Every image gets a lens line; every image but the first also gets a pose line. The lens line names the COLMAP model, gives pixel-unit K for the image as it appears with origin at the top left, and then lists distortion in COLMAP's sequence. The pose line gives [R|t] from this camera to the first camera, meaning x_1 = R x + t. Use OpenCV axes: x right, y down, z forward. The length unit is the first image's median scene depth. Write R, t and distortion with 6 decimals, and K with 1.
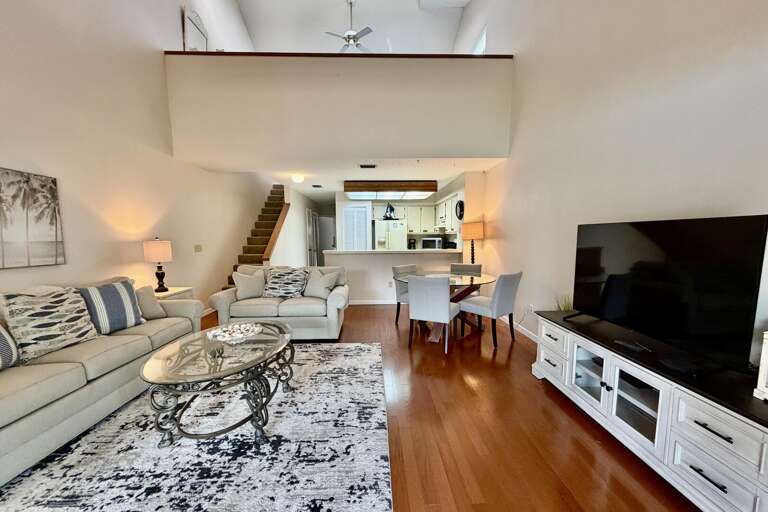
lens RADIAL K [[306.9, 0, 384.1], [0, 306.9, 272.2], [0, 0, 1]] dist [-0.000724, -0.000115]
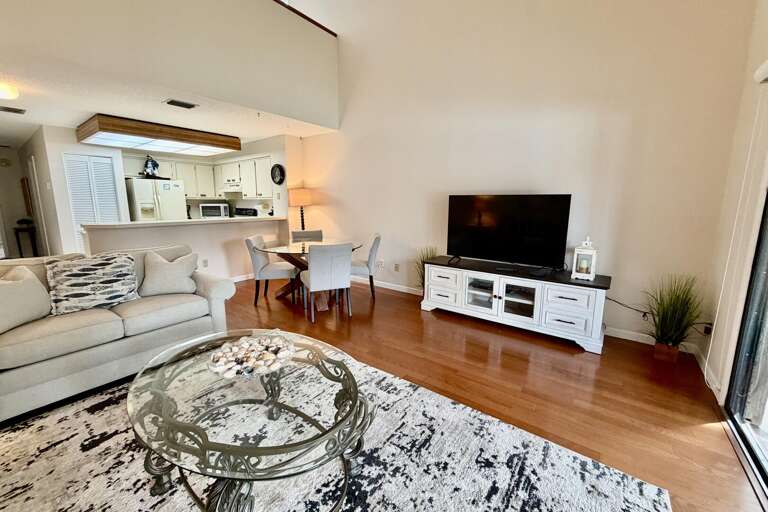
lens RADIAL K [[306.9, 0, 380.0], [0, 306.9, 252.9], [0, 0, 1]] dist [-0.000724, -0.000115]
pose [[0.626745, -0.120073, 0.769917, -0.373910], [0.083988, 0.992710, 0.086450, -0.021637], [-0.774685, 0.010482, 0.632261, 0.194516]]
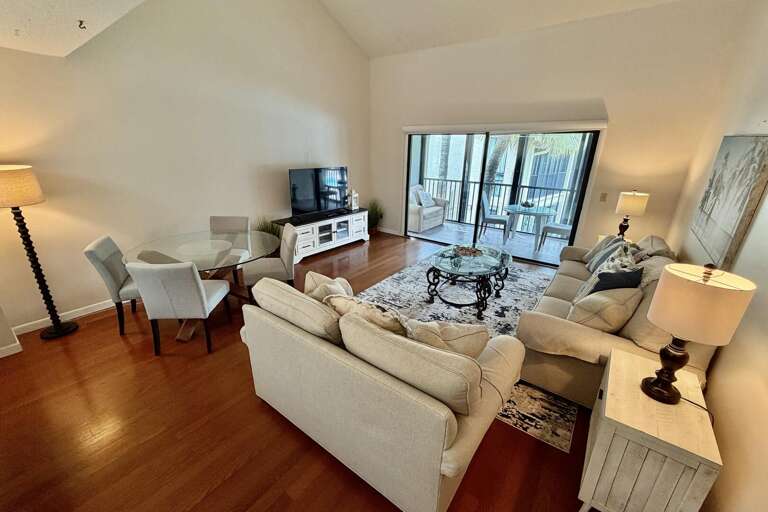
lens RADIAL K [[306.9, 0, 383.4], [0, 306.9, 255.0], [0, 0, 1]] dist [-0.000724, -0.000115]
pose [[-0.777942, -0.214038, 0.590758, -0.516198], [0.065925, 0.907200, 0.415502, -0.222847], [-0.624869, 0.362182, -0.691638, 1.128498]]
